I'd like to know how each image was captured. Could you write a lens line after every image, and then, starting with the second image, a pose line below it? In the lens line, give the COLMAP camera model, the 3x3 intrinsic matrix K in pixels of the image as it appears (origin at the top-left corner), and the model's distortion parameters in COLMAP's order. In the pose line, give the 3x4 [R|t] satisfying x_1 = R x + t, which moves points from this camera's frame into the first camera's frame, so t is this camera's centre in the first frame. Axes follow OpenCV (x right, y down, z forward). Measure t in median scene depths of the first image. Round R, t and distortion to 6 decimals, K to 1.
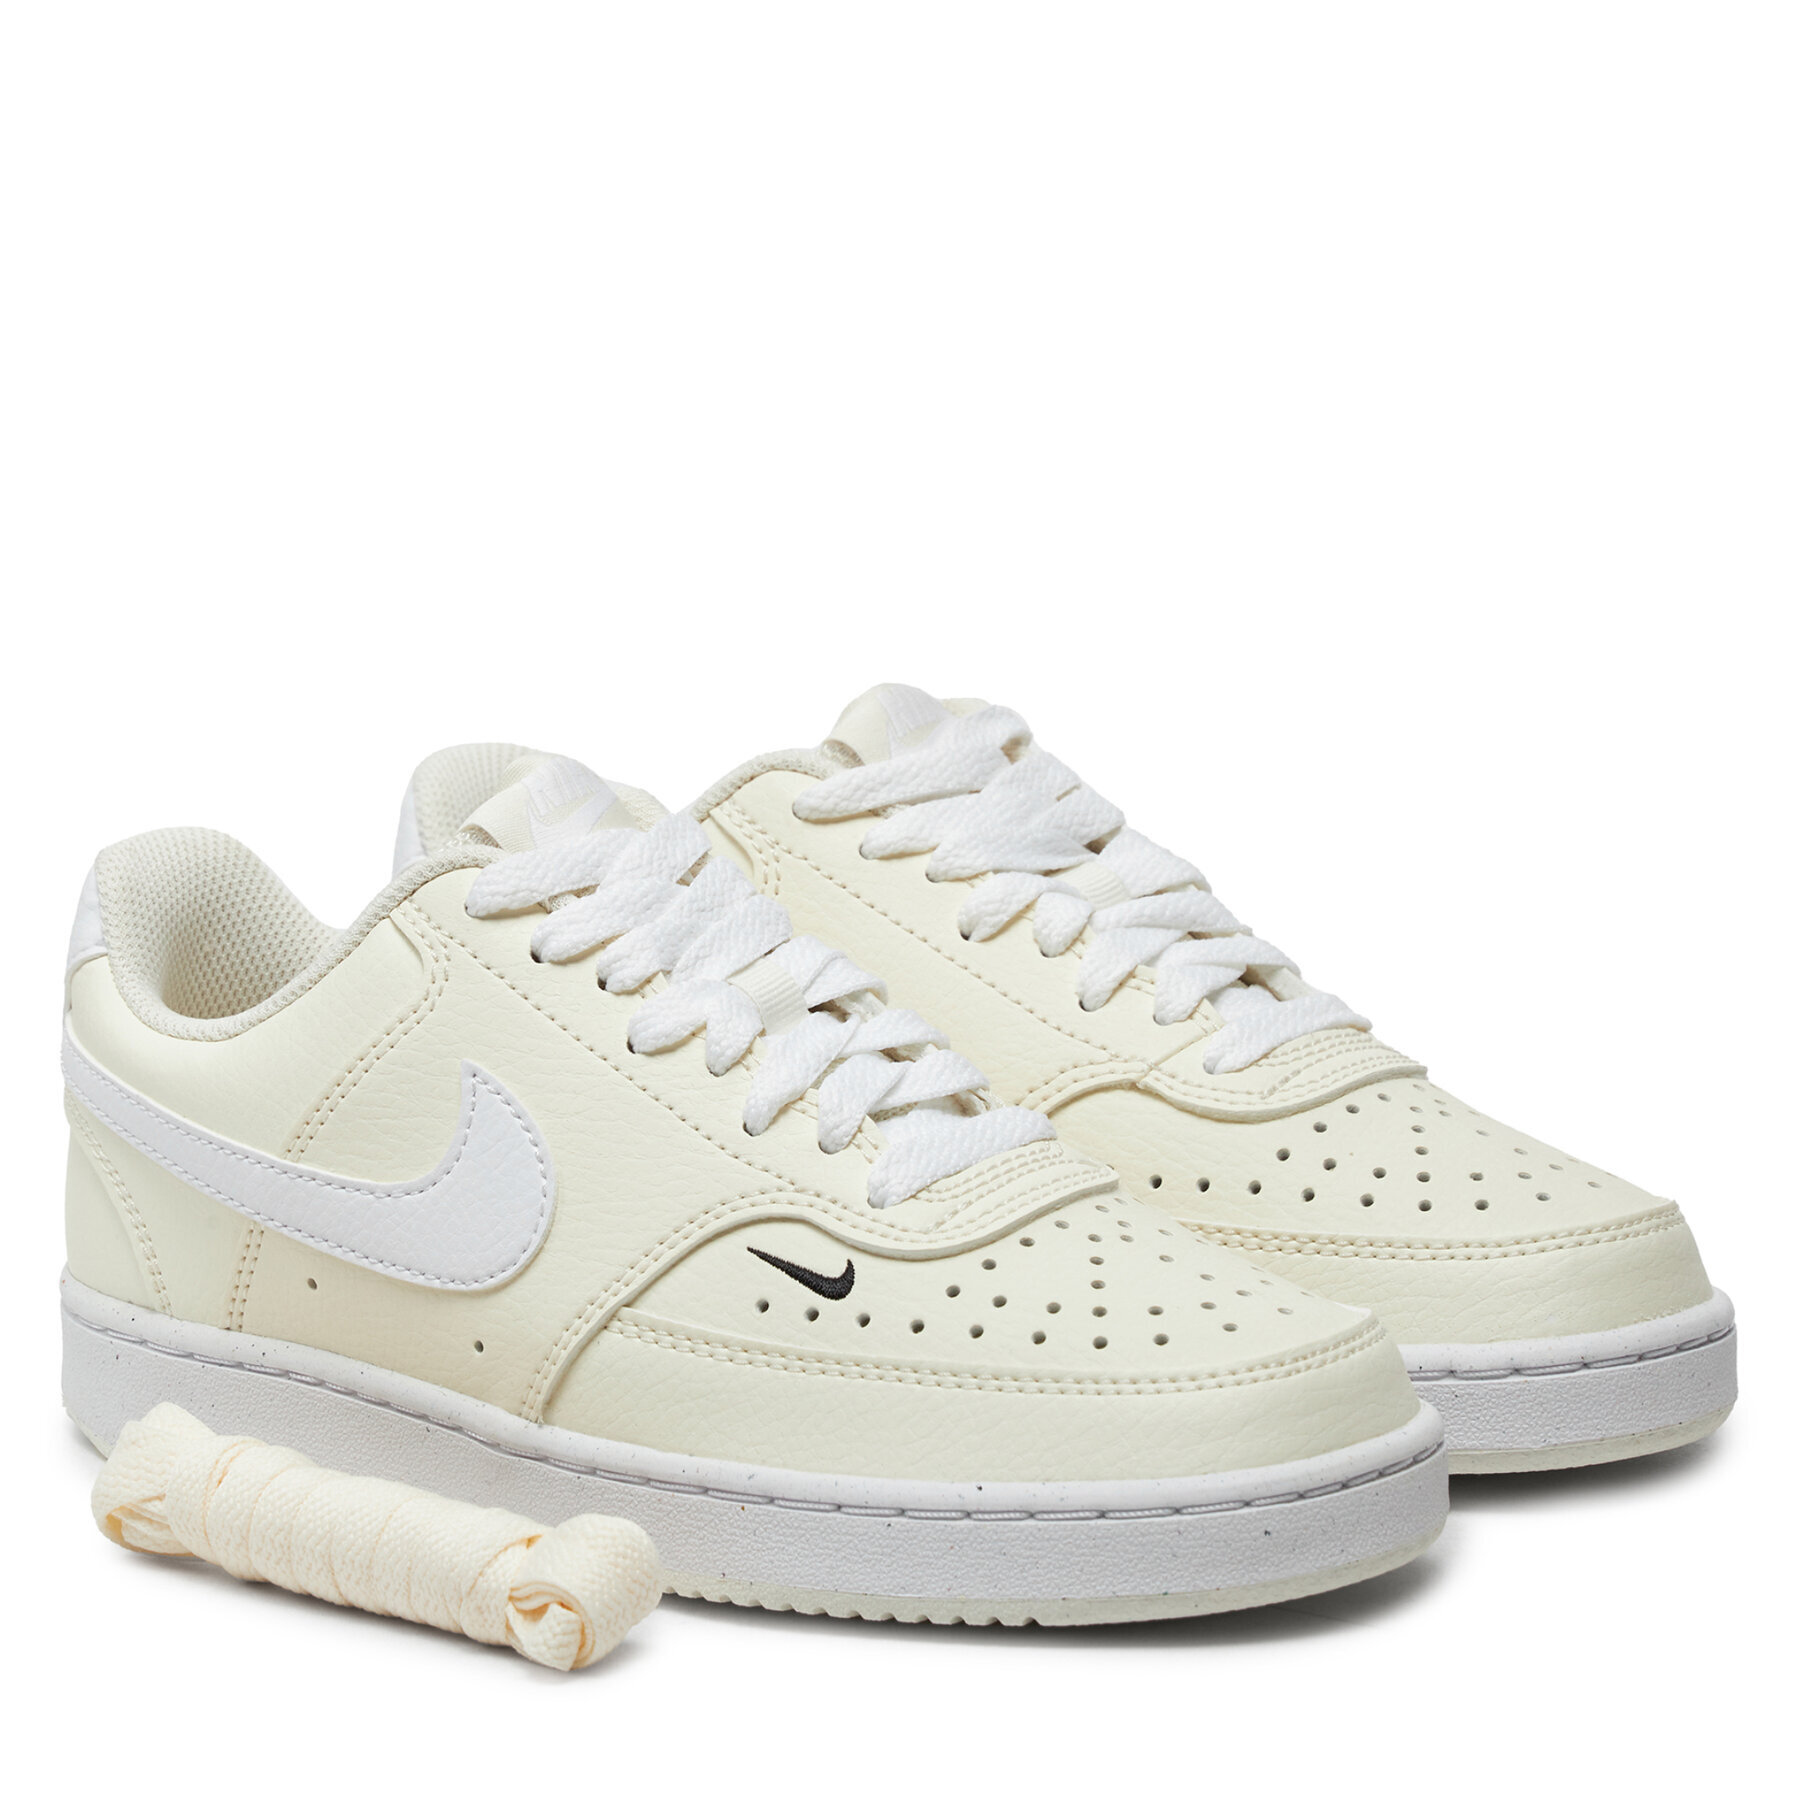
lens RADIAL K [[5559.7, 0, 896.7], [0, 5559.7, 897.5], [0, 0, 1]] dist [-0.639275, 0.000000]
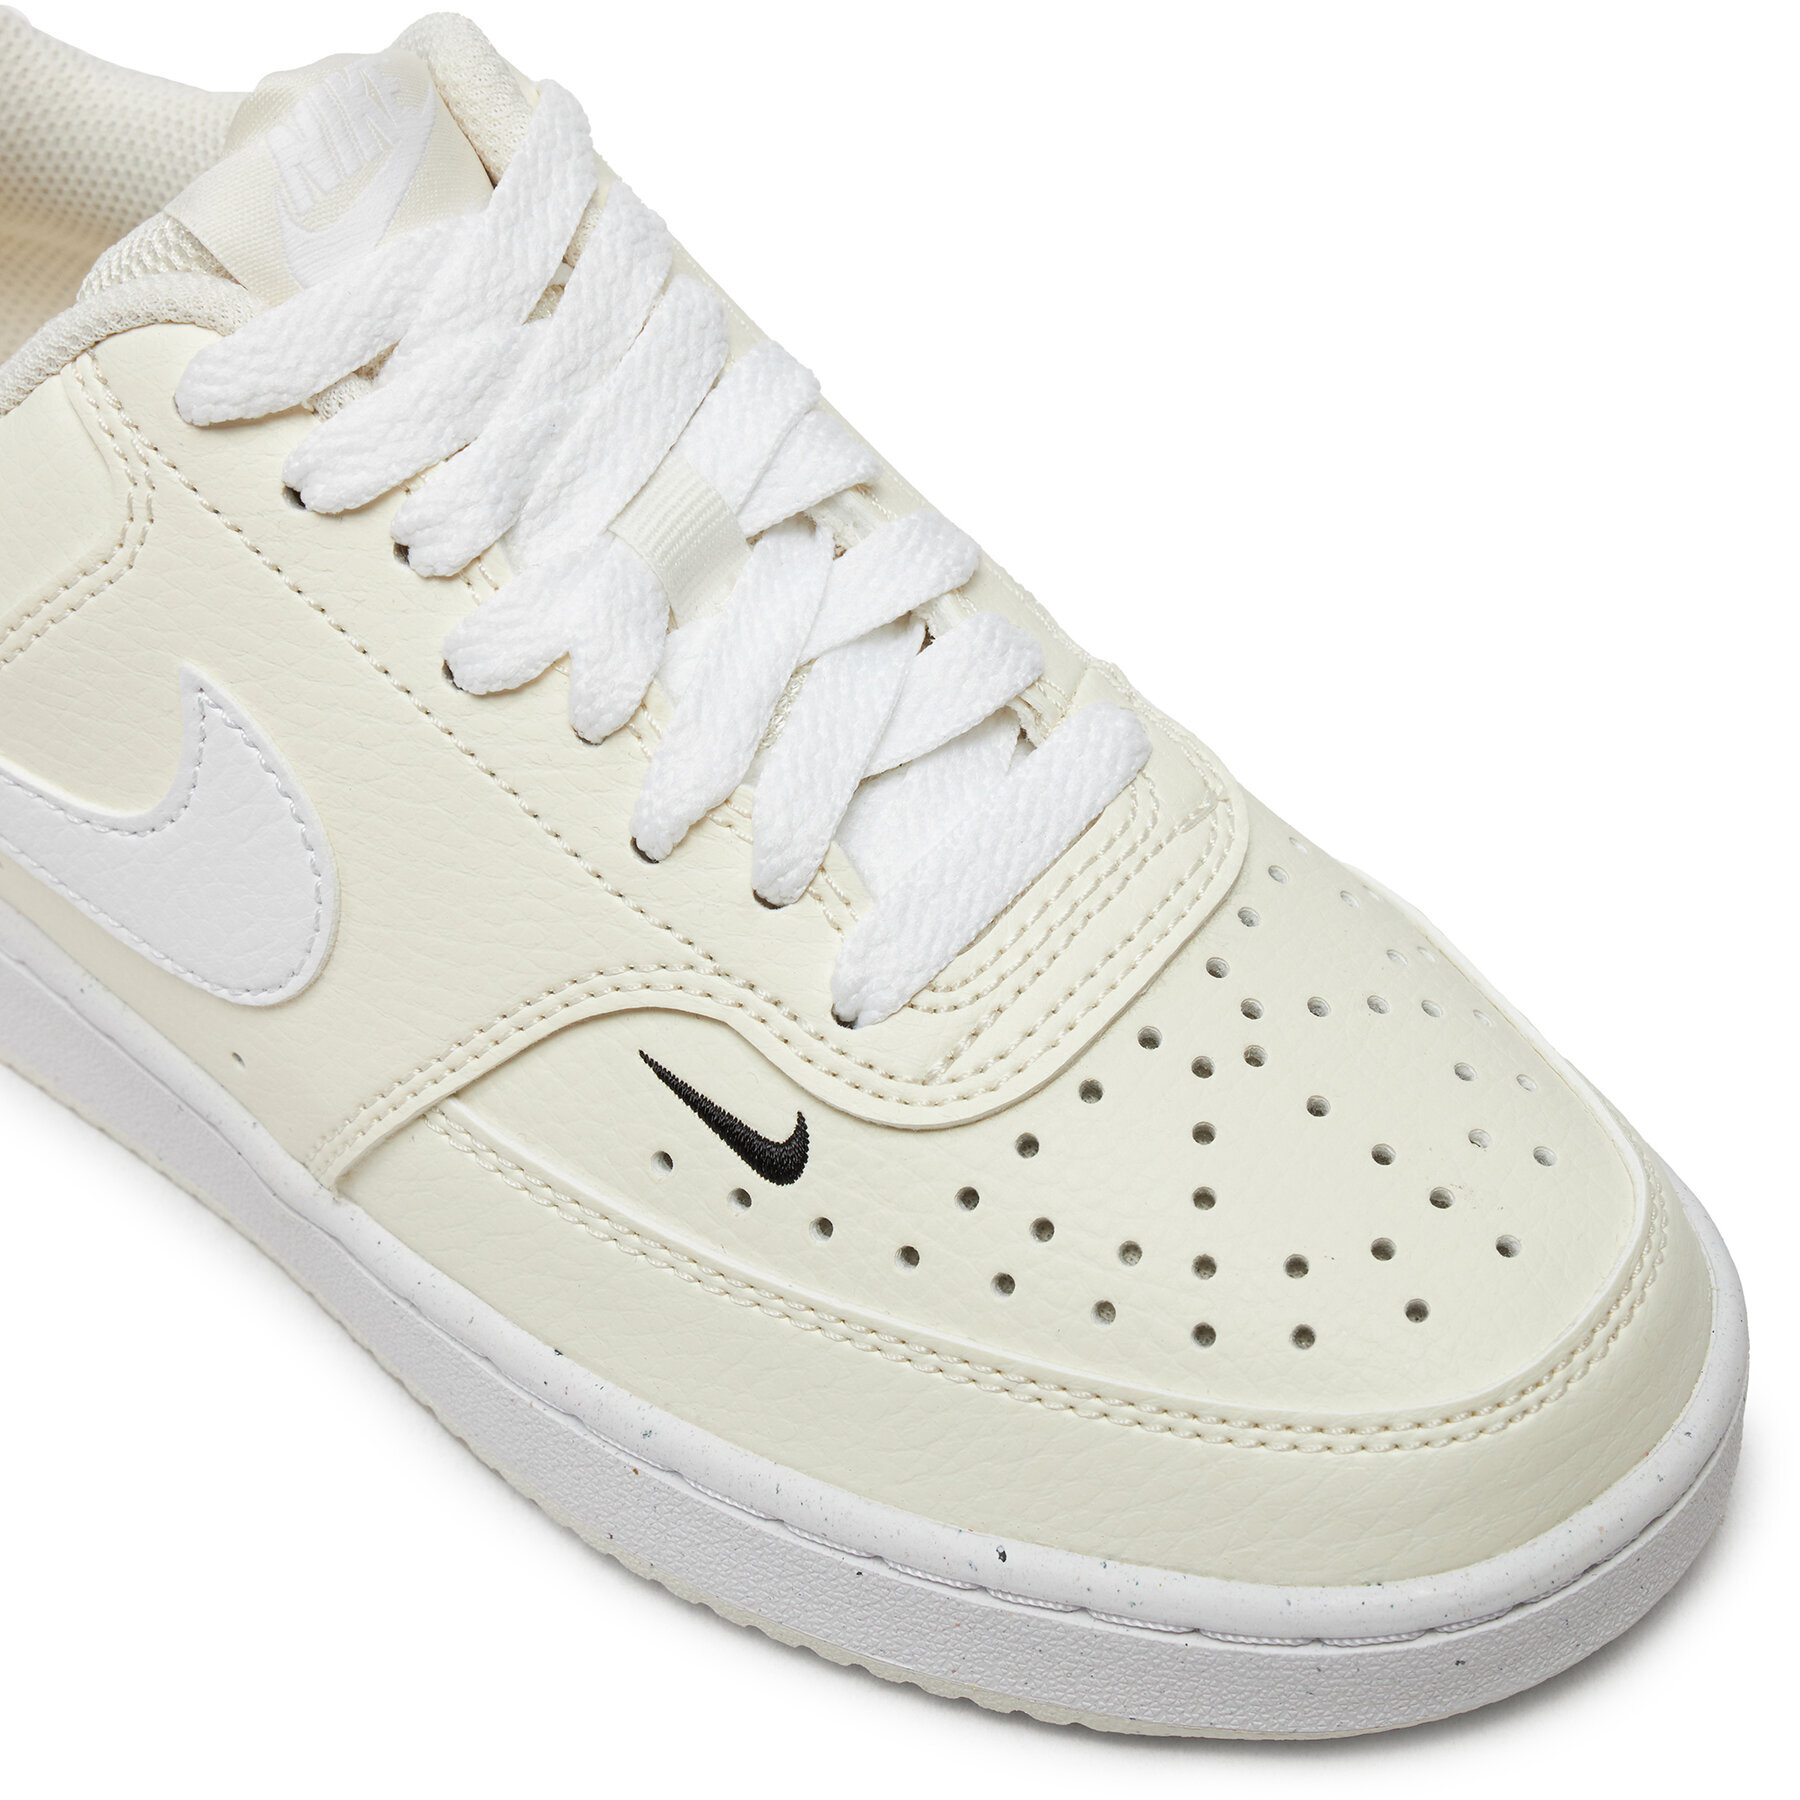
lens RADIAL K [[4712.2, 0, 889.4], [0, 4712.2, 899.2], [0, 0, 1]] dist [-0.242766, 0.000000]
pose [[0.999465, 0.015306, -0.028914, 0.015686], [0.001901, 0.855133, 0.518405, -0.221584], [0.032660, -0.518182, 0.854646, 0.557200]]
